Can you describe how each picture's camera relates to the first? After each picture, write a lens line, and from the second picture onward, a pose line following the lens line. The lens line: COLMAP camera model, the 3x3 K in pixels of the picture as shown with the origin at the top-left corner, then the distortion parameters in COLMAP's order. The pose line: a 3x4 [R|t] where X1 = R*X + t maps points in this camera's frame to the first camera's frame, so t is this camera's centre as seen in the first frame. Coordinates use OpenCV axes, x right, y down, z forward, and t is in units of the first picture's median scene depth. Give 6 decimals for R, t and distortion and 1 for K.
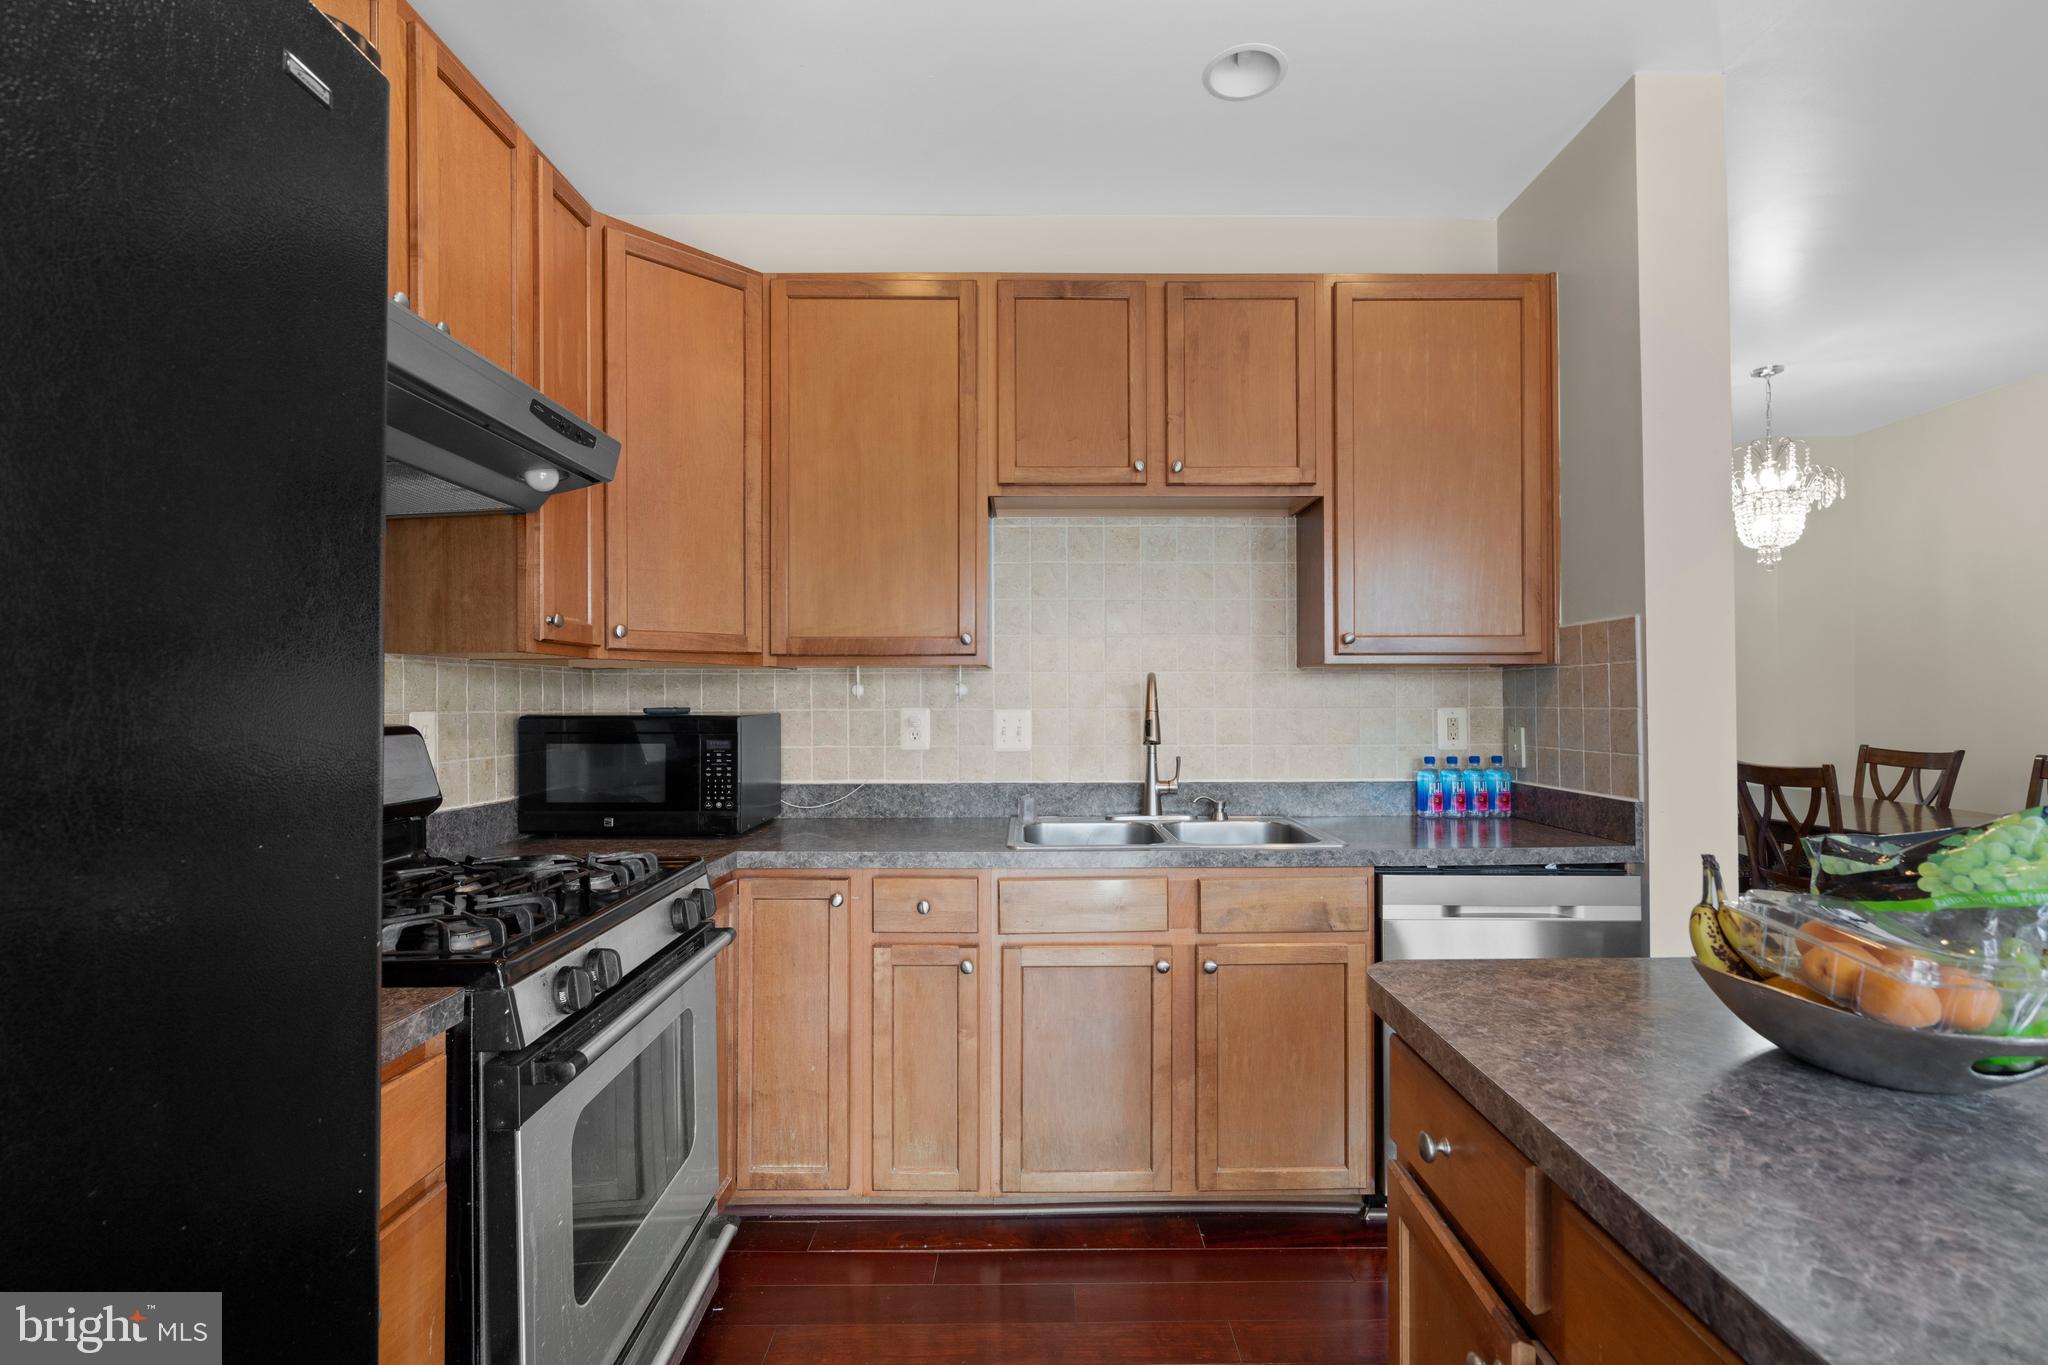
lens RADIAL K [[954.9, 0, 1032.9], [0, 954.9, 693.0], [0, 0, 1]] dist [-0.001093, 0.000343]
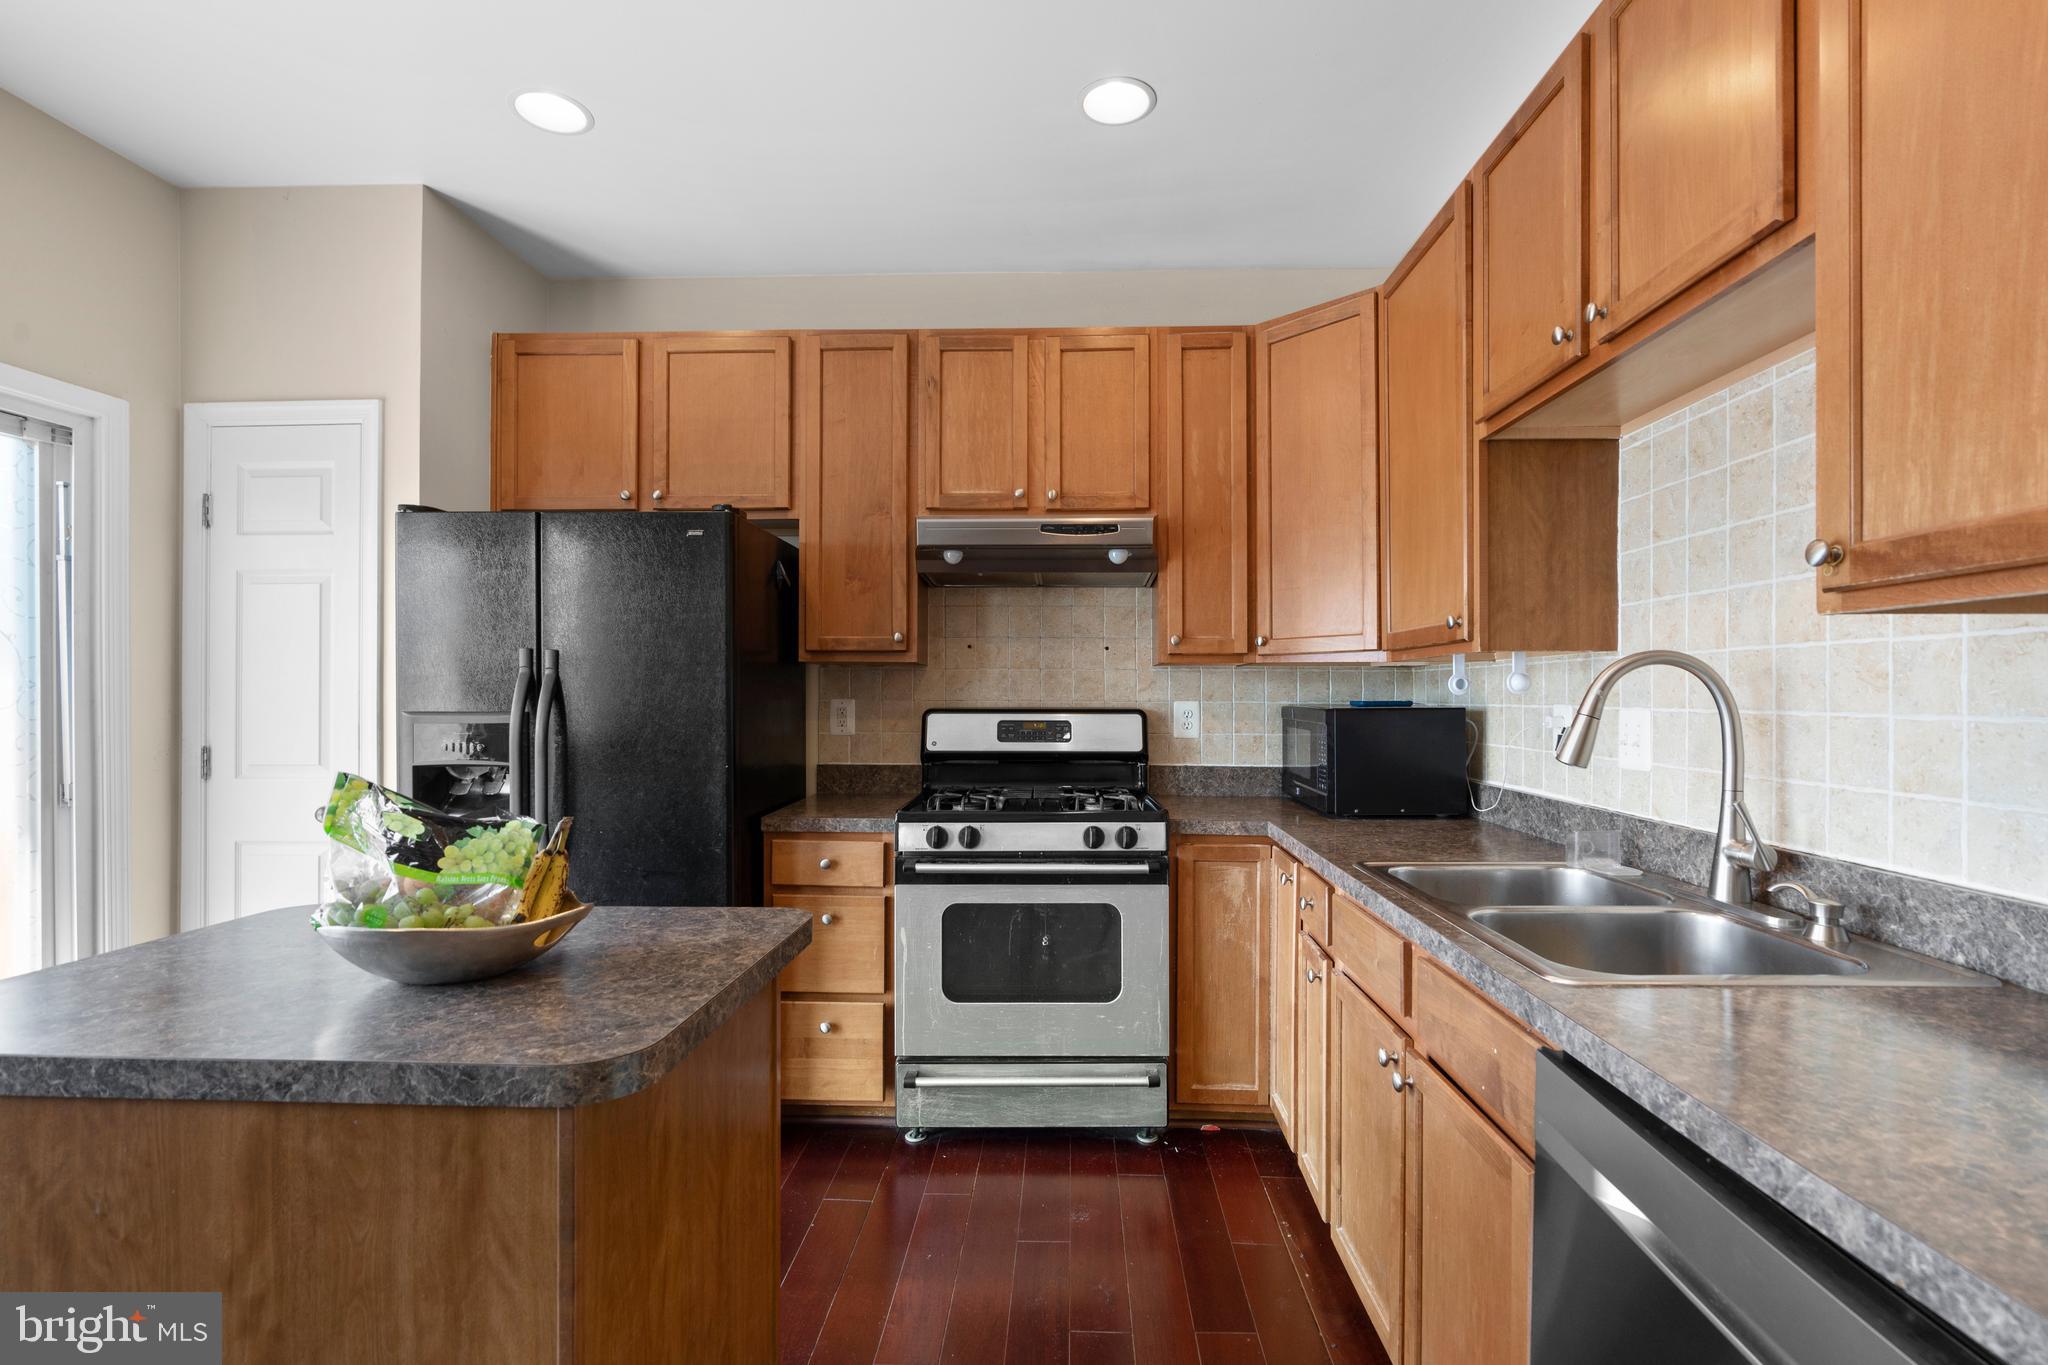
lens RADIAL K [[927.4, 0, 1032.7], [0, 927.4, 696.5], [0, 0, 1]] dist [-0.010464, 0.006338]
pose [[-0.059737, 0.002264, -0.998212, 0.860595], [0.005968, 0.999980, 0.001911, 0.005169], [0.998196, -0.005843, -0.059749, 0.766637]]
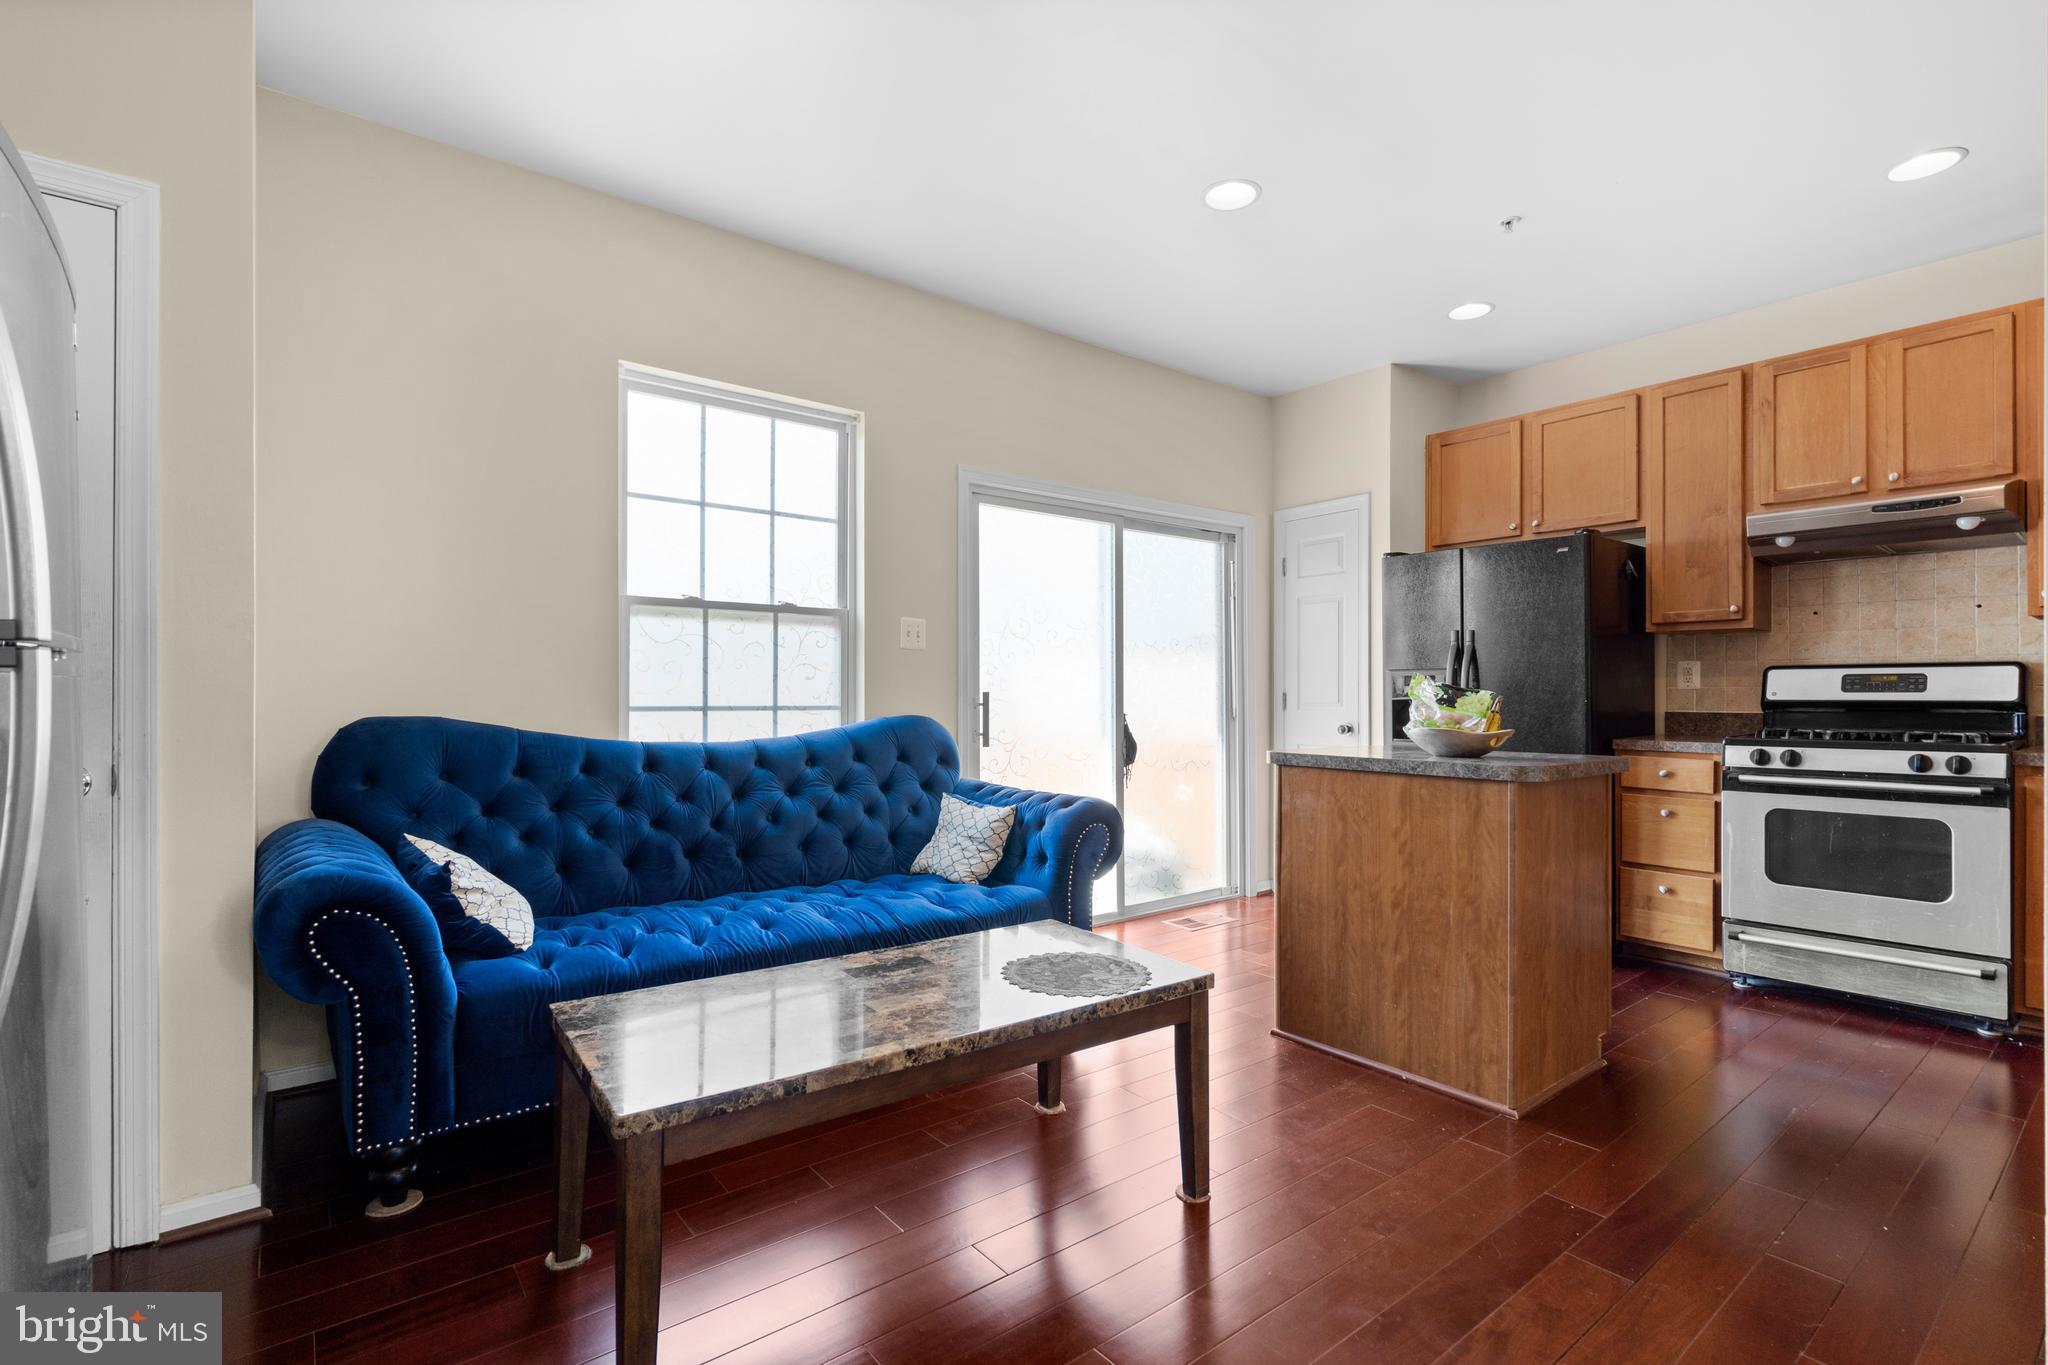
lens RADIAL K [[954.9, 0, 1032.9], [0, 954.9, 693.0], [0, 0, 1]] dist [-0.001093, 0.000343]
pose [[-0.794771, 0.000369, -0.606910, 1.614986], [0.006039, 0.999955, -0.007301, 0.079367], [0.606880, -0.009467, -0.794737, 1.098078]]
